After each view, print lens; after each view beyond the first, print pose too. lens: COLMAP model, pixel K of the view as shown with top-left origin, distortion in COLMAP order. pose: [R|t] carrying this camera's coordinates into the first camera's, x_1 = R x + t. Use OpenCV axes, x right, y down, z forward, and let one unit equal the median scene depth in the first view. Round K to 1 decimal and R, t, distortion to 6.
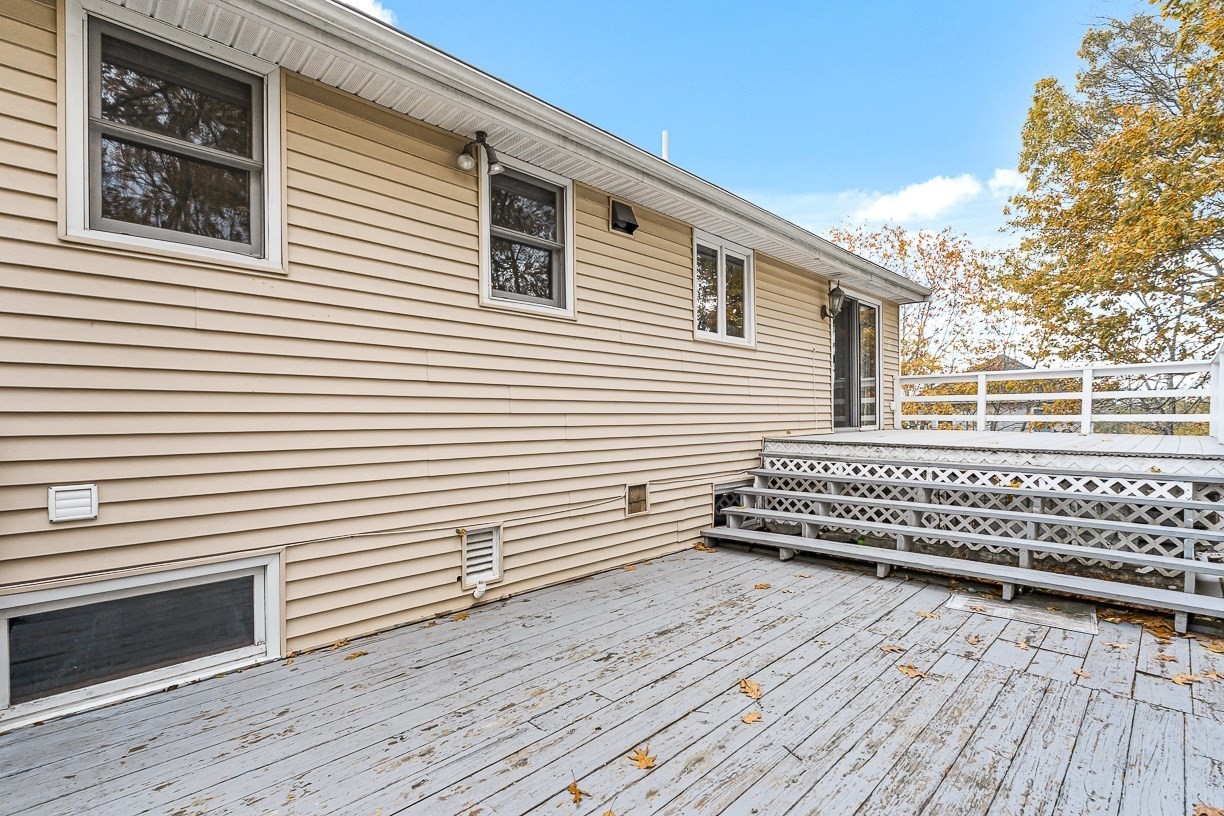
lens RADIAL K [[559.4, 0, 616.2], [0, 559.4, 416.5], [0, 0, 1]] dist [0.000909, -0.000036]
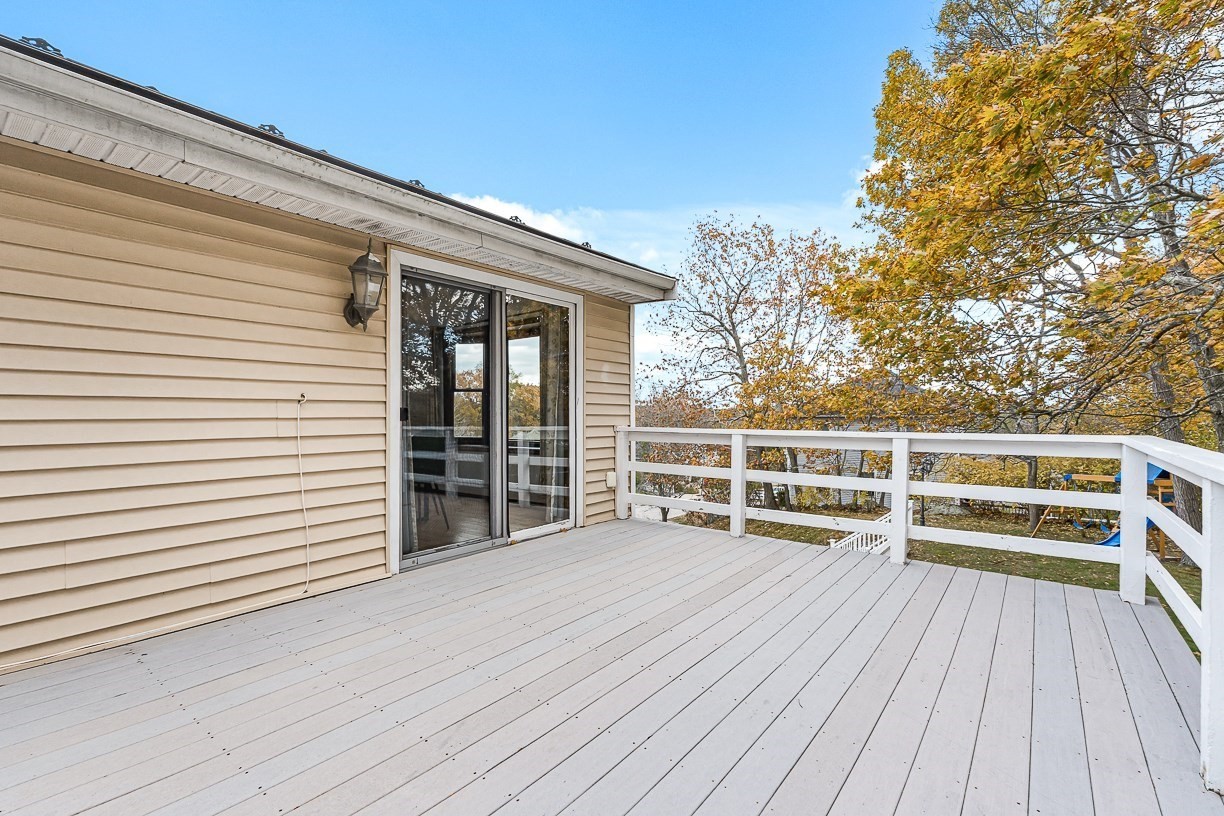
lens RADIAL K [[559.4, 0, 608.1], [0, 559.4, 404.9], [0, 0, 1]] dist [0.000909, -0.000036]
pose [[0.991362, 0.003888, 0.131099, 0.244848], [-0.001089, 0.999770, -0.021414, -0.048771], [-0.131153, 0.021086, 0.991138, 0.253233]]
